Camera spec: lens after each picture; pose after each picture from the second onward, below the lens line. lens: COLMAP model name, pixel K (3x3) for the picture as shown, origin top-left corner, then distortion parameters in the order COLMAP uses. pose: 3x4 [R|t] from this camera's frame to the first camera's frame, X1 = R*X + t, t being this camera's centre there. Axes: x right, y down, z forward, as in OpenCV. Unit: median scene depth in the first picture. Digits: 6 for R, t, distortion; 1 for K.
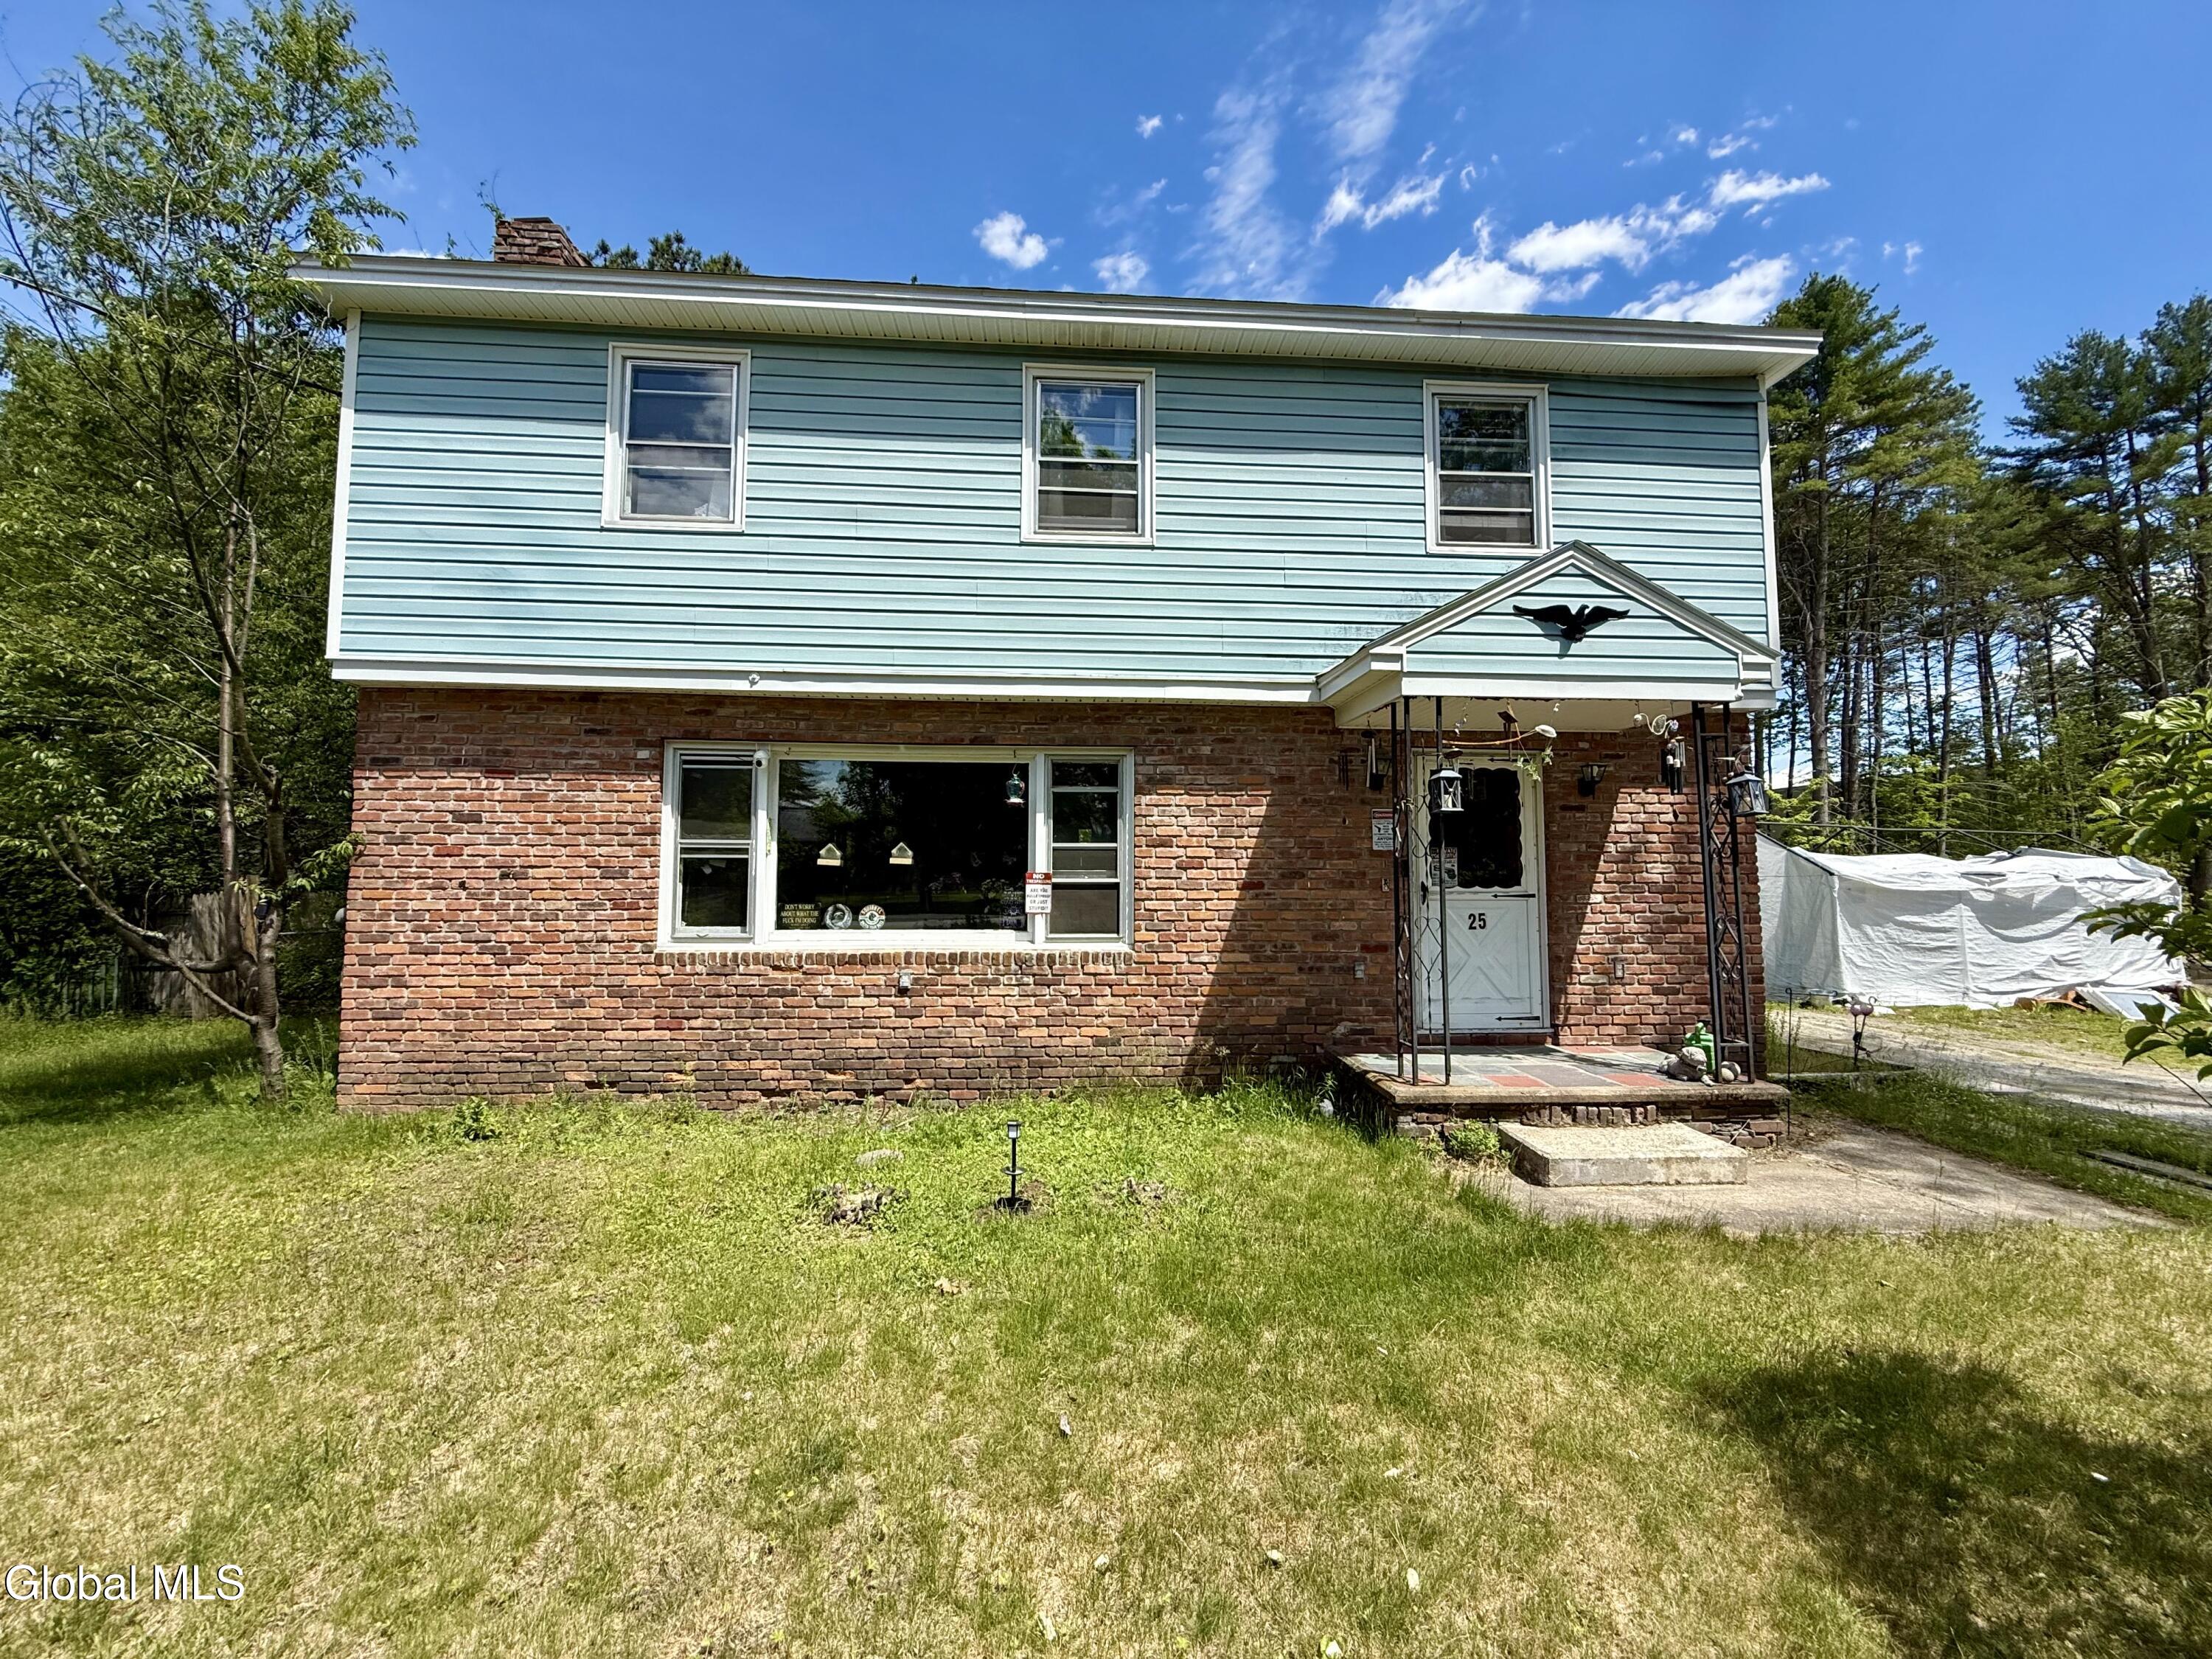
lens RADIAL K [[876.3, 0, 1097.0], [0, 876.3, 829.3], [0, 0, 1]] dist [-0.003097, 0.001068]
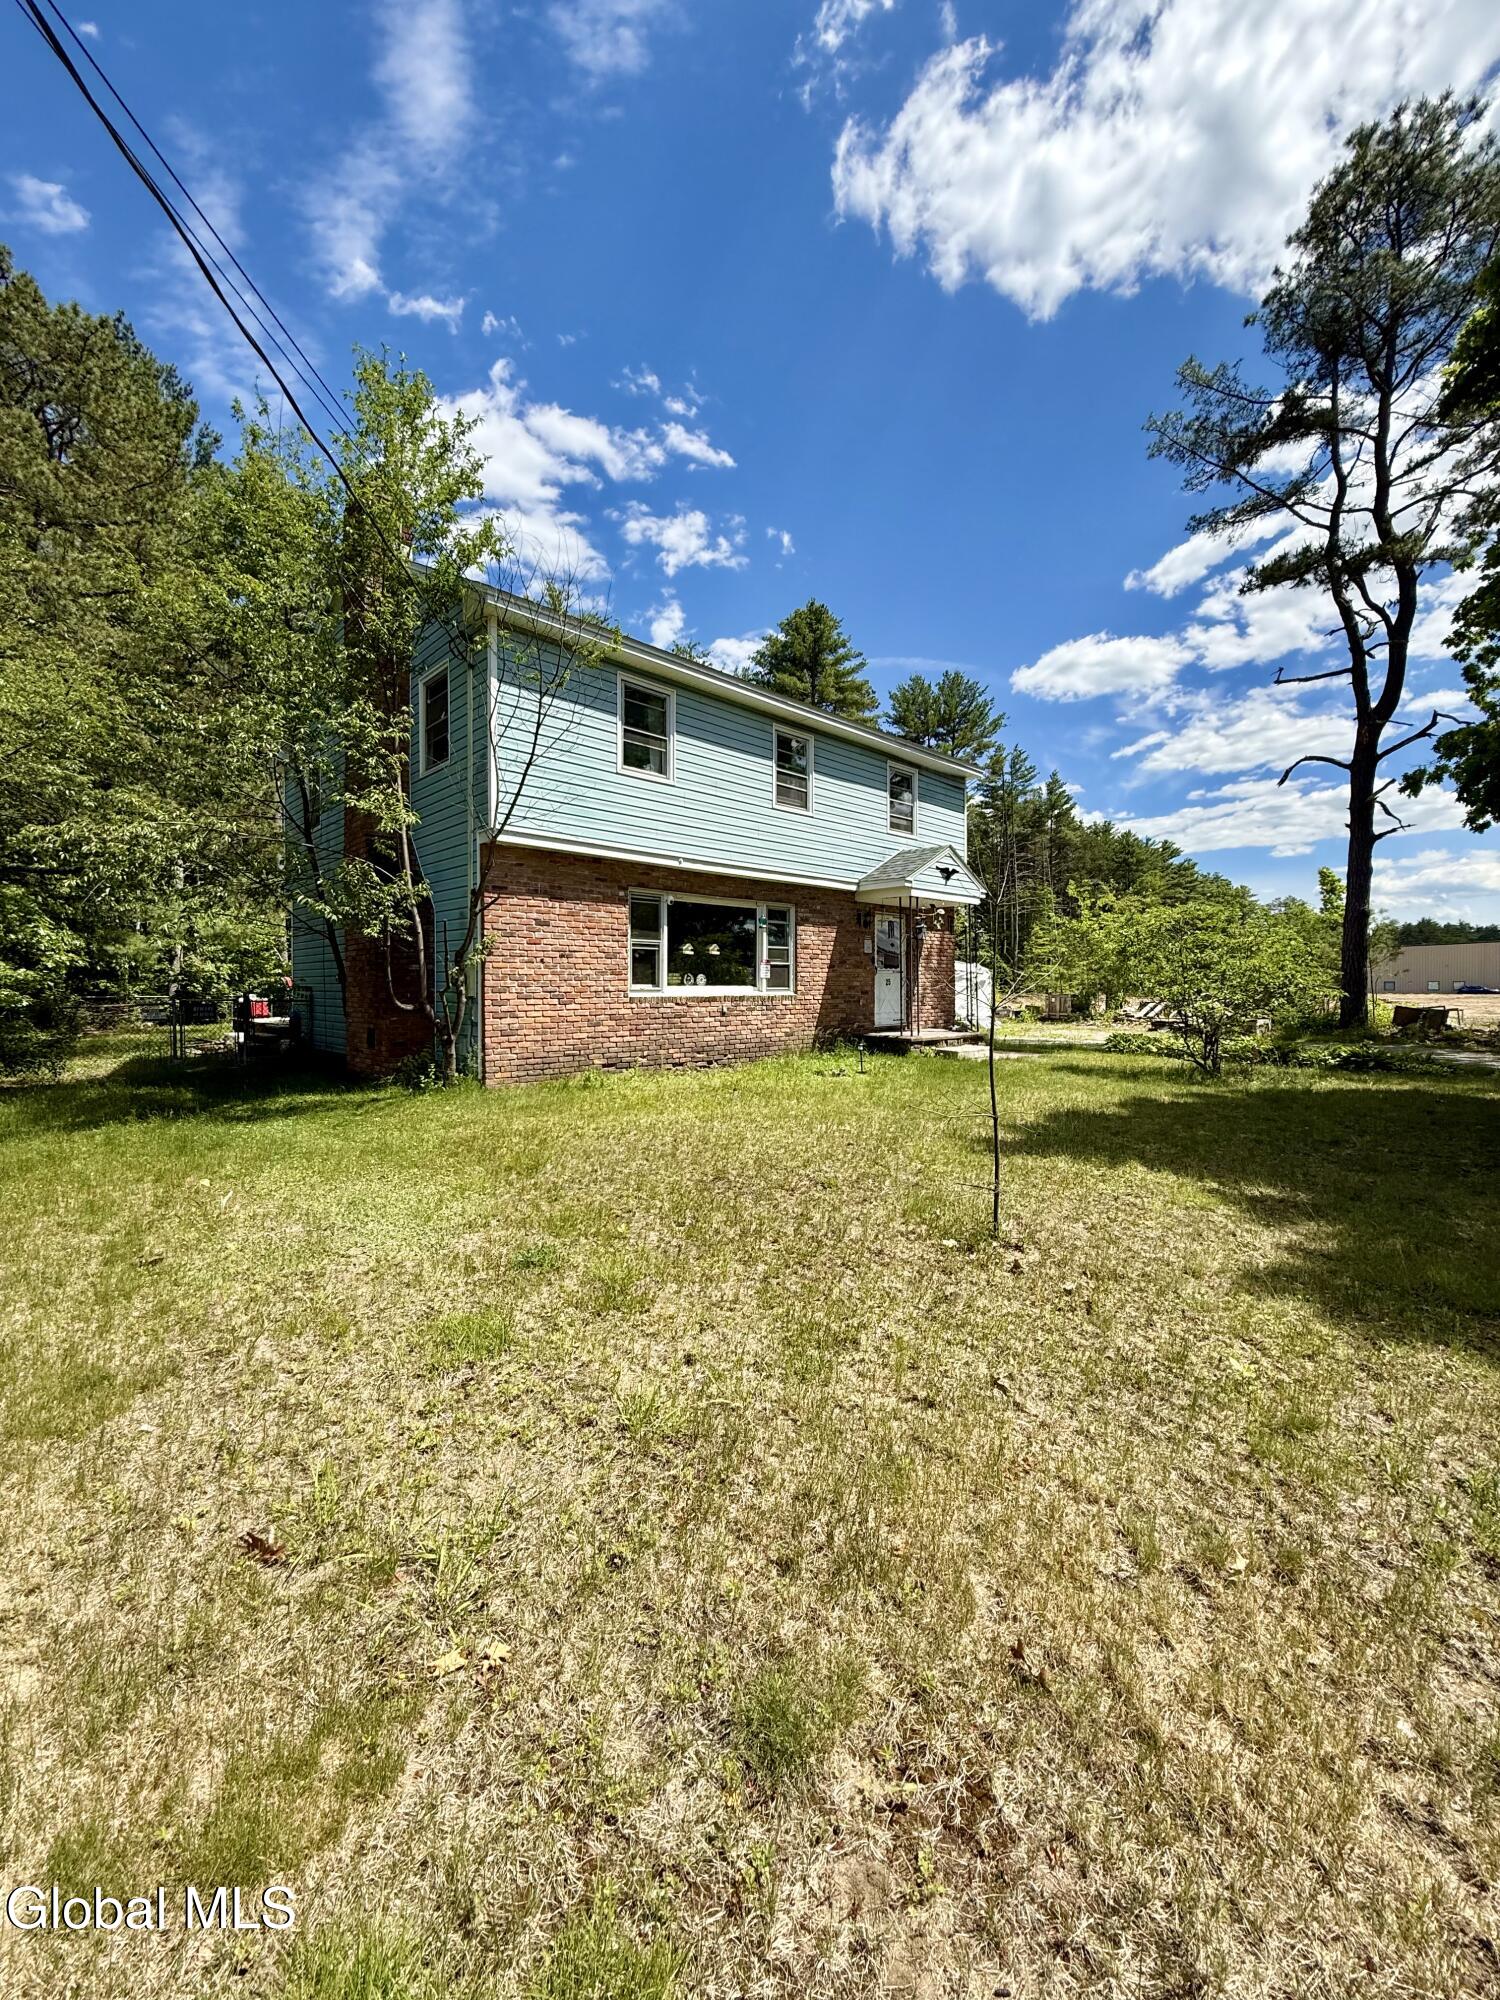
lens RADIAL K [[792.3, 0, 748.9], [0, 792.3, 995.0], [0, 0, 1]] dist [-0.003097, 0.001068]
pose [[0.768085, -0.012194, 0.640232, -1.385796], [-0.032472, 0.997791, 0.057961, 0.024832], [-0.639524, -0.065309, 0.765992, -0.501957]]
